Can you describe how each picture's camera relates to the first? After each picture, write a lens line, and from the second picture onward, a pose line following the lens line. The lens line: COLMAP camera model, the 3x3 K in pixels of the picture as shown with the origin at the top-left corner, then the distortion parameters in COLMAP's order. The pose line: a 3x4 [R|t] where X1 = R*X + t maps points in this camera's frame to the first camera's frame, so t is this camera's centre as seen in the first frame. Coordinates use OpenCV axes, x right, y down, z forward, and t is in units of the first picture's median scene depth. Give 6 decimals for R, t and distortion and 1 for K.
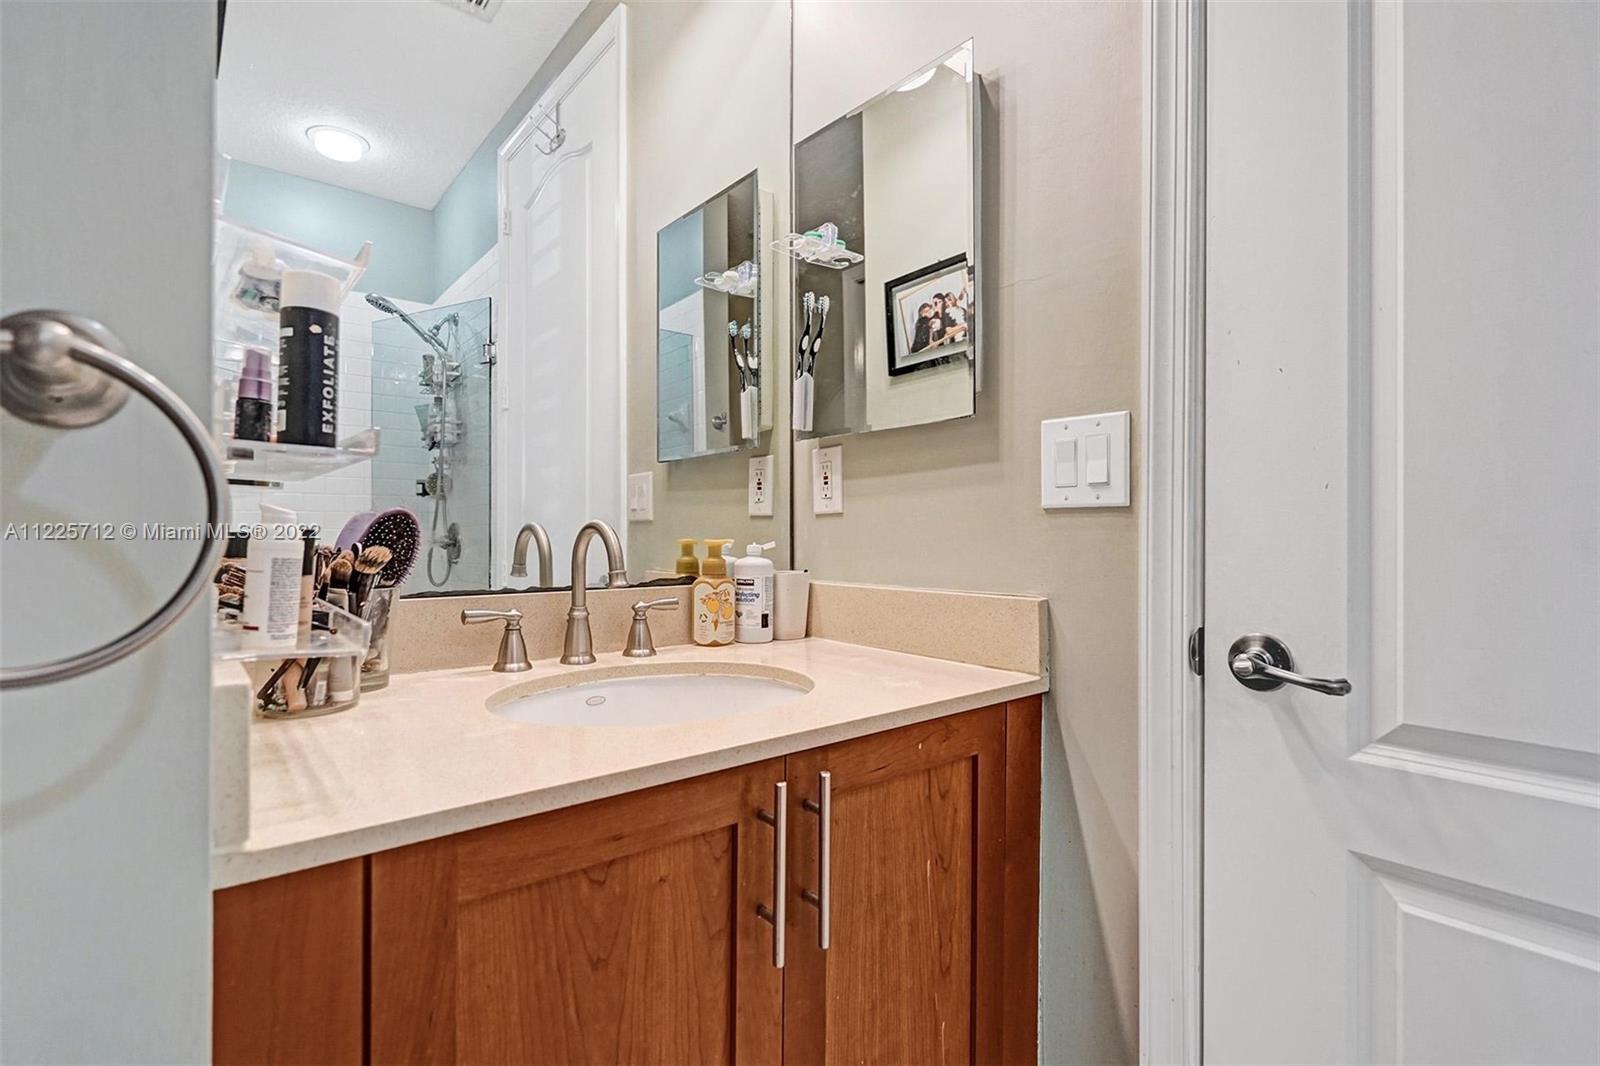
lens RADIAL K [[750.3, 0, 798.5], [0, 750.3, 525.7], [0, 0, 1]] dist [-0.002965, 0.000130]
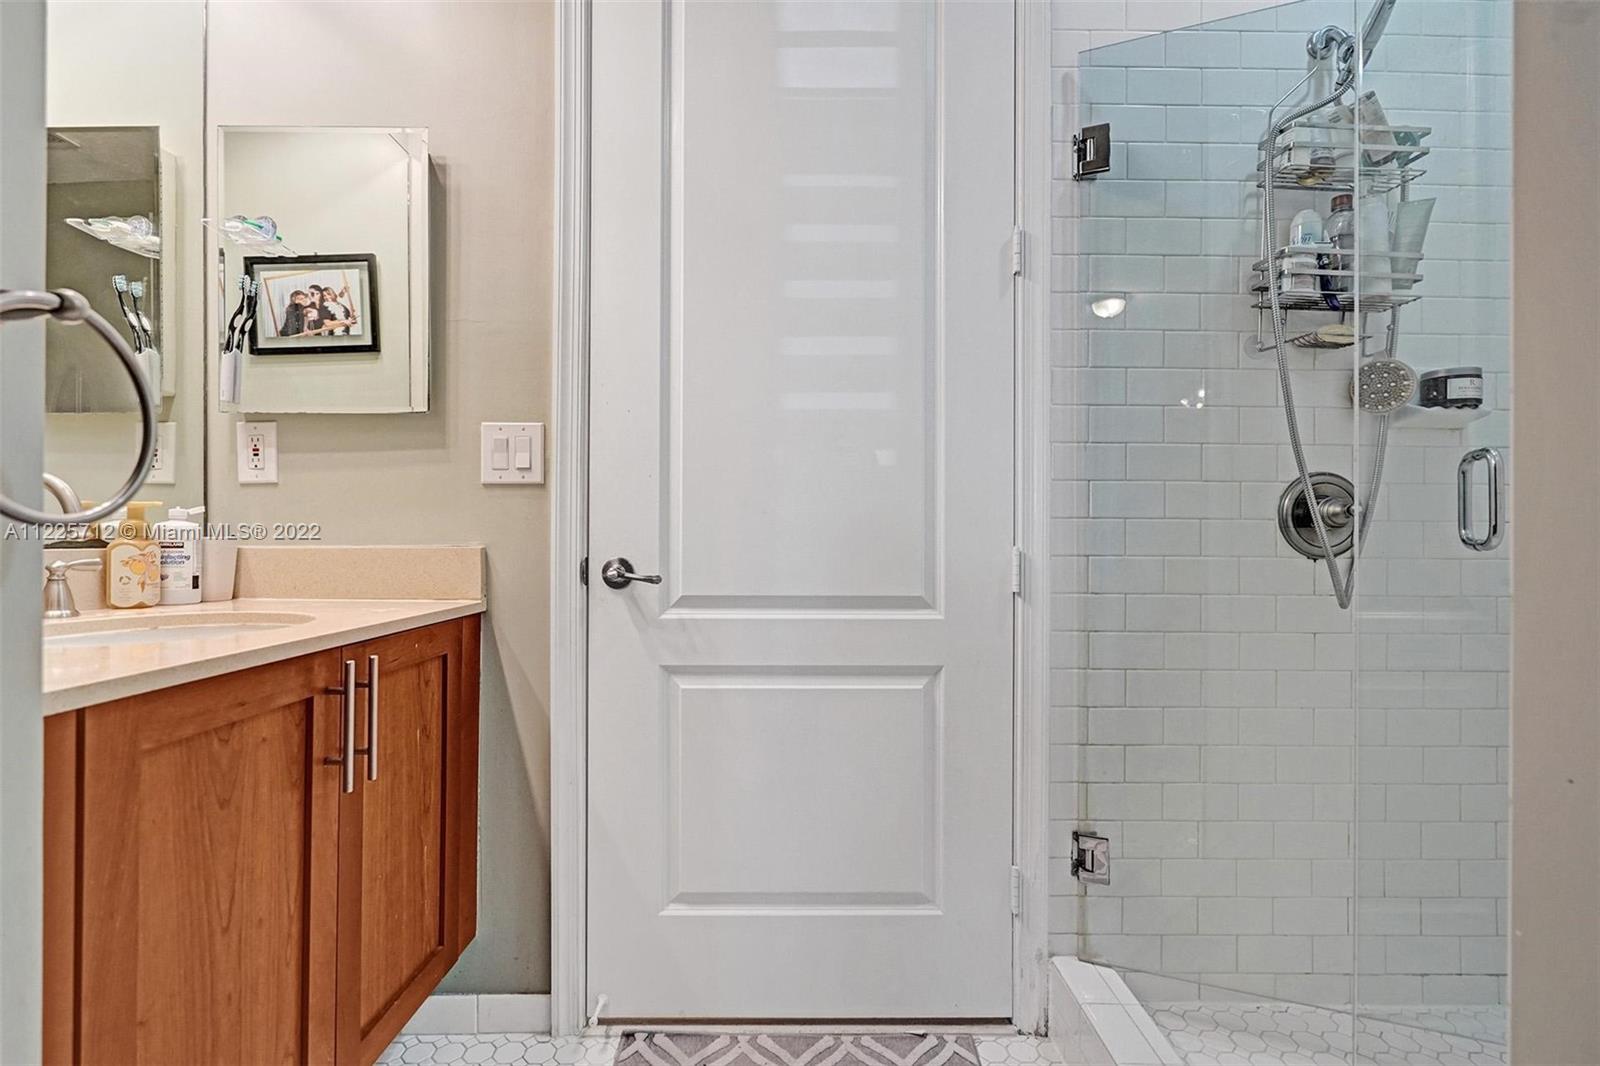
lens RADIAL K [[745.7, 0, 800.0], [0, 745.7, 533.0], [0, 0, 1]] dist [-0.004461, 0.000512]
pose [[0.625926, 0.004230, 0.779871, -0.371576], [-0.005035, 0.999986, -0.001382, 0.064433], [-0.779866, -0.003061, 0.625939, -0.334569]]
